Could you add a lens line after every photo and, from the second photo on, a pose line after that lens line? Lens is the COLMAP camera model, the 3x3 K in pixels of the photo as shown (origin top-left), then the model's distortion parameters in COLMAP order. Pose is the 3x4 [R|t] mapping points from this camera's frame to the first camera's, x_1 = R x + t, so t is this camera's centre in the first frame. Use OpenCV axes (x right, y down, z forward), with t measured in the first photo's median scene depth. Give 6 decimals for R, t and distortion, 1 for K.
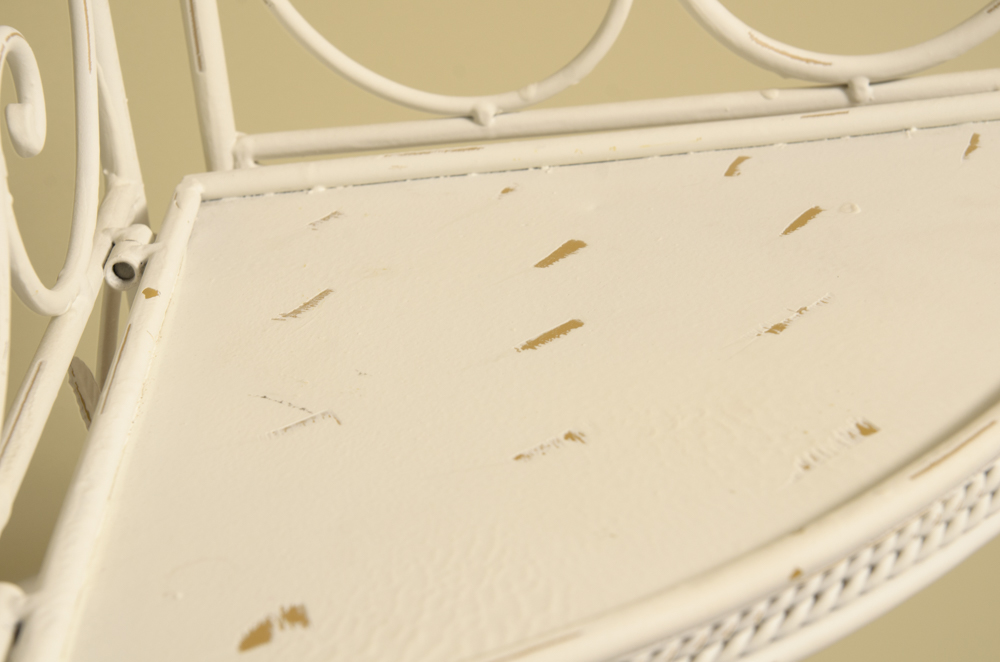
lens RADIAL K [[1915.5, 0, 500.0], [0, 1915.5, 331.0], [0, 0, 1]] dist [0.036106, 0.456767]
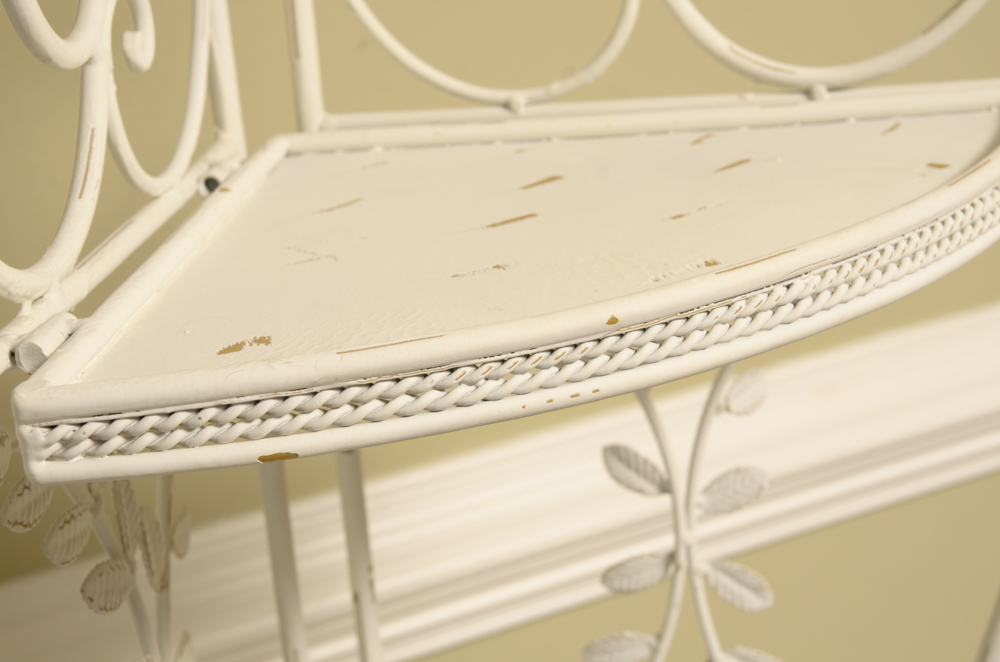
lens RADIAL K [[1915.5, 0, 500.0], [0, 1915.5, 331.0], [0, 0, 1]] dist [0.036106, 0.456767]
pose [[0.990300, 0.053638, -0.128173, 0.156665], [-0.068221, 0.991337, -0.112238, 0.183927], [0.121042, 0.119893, 0.985380, -0.230459]]
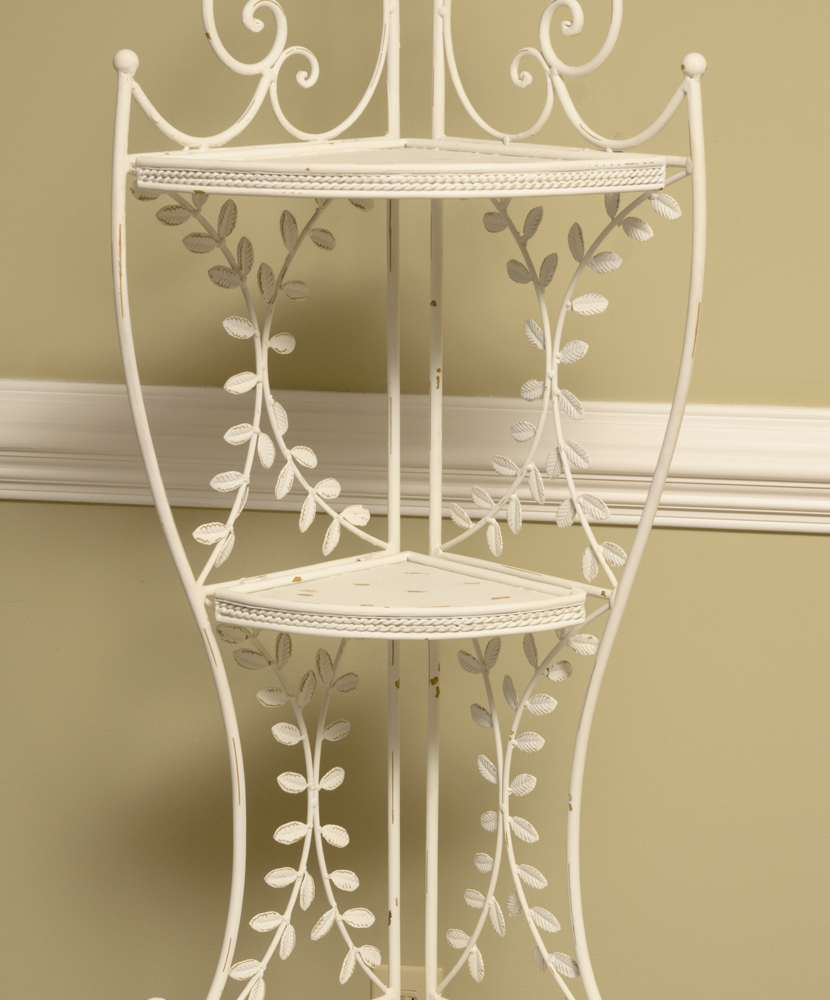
lens RADIAL K [[2994.4, 0, 437.1], [0, 2994.4, 518.5], [0, 0, 1]] dist [0.109545, 0.108021]
pose [[0.682485, 0.238699, -0.690824, 3.018944], [-0.372541, 0.926783, -0.047815, 0.624721], [0.628830, 0.289993, 0.721441, -1.956344]]
